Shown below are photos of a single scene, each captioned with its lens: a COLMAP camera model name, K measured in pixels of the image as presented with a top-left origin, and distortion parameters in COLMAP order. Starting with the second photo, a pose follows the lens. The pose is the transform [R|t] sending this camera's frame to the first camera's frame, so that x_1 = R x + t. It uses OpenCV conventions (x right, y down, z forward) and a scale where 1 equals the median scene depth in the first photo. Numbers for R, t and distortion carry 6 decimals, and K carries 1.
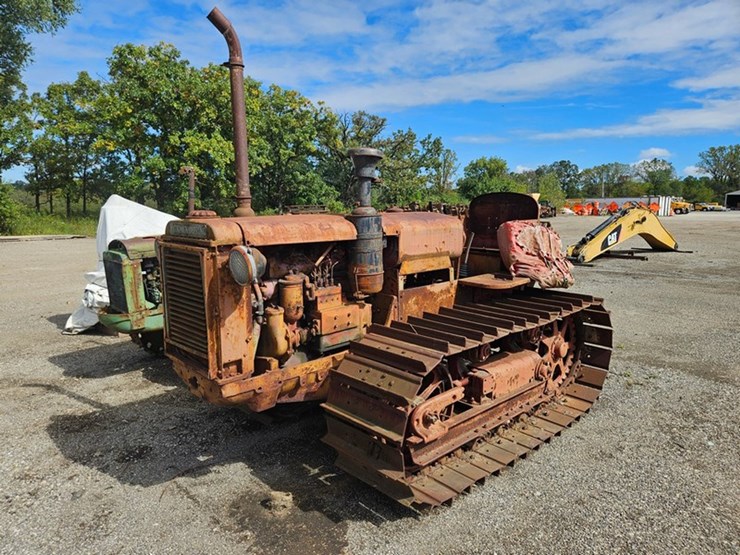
lens RADIAL K [[493.6, 0, 364.5], [0, 493.6, 272.3], [0, 0, 1]] dist [0.077187, -0.063764]
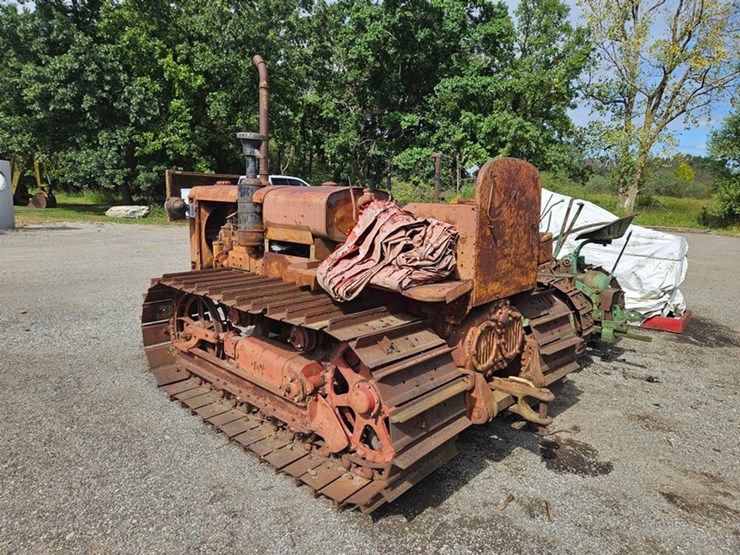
lens RADIAL K [[493.6, 0, 358.2], [0, 493.6, 274.4], [0, 0, 1]] dist [0.077187, -0.063764]
pose [[0.048525, 0.168634, -0.984484, 1.037790], [-0.163445, 0.973699, 0.158730, -0.110057], [0.985358, 0.153207, 0.074811, 0.959247]]
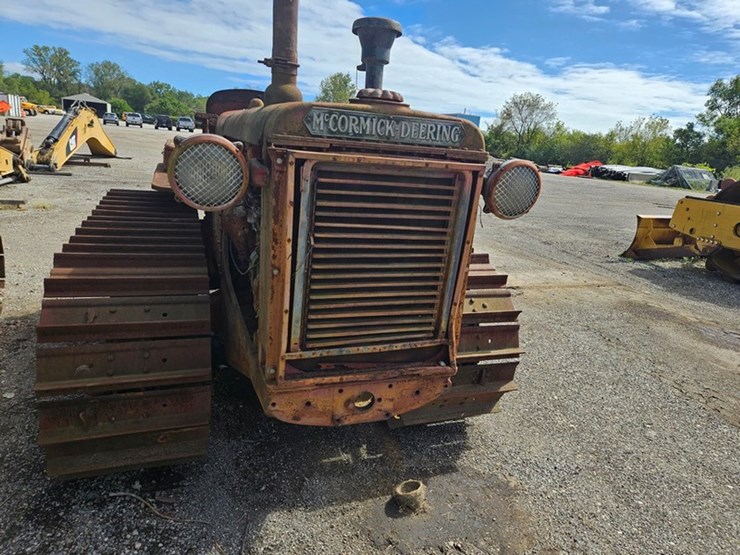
lens RADIAL K [[493.6, 0, 378.0], [0, 493.6, 274.2], [0, 0, 1]] dist [0.077187, -0.063764]
pose [[0.379752, -0.213862, 0.900029, -0.512237], [0.042153, 0.975901, 0.214105, -0.027500], [-0.924128, -0.043367, 0.379615, 0.486326]]
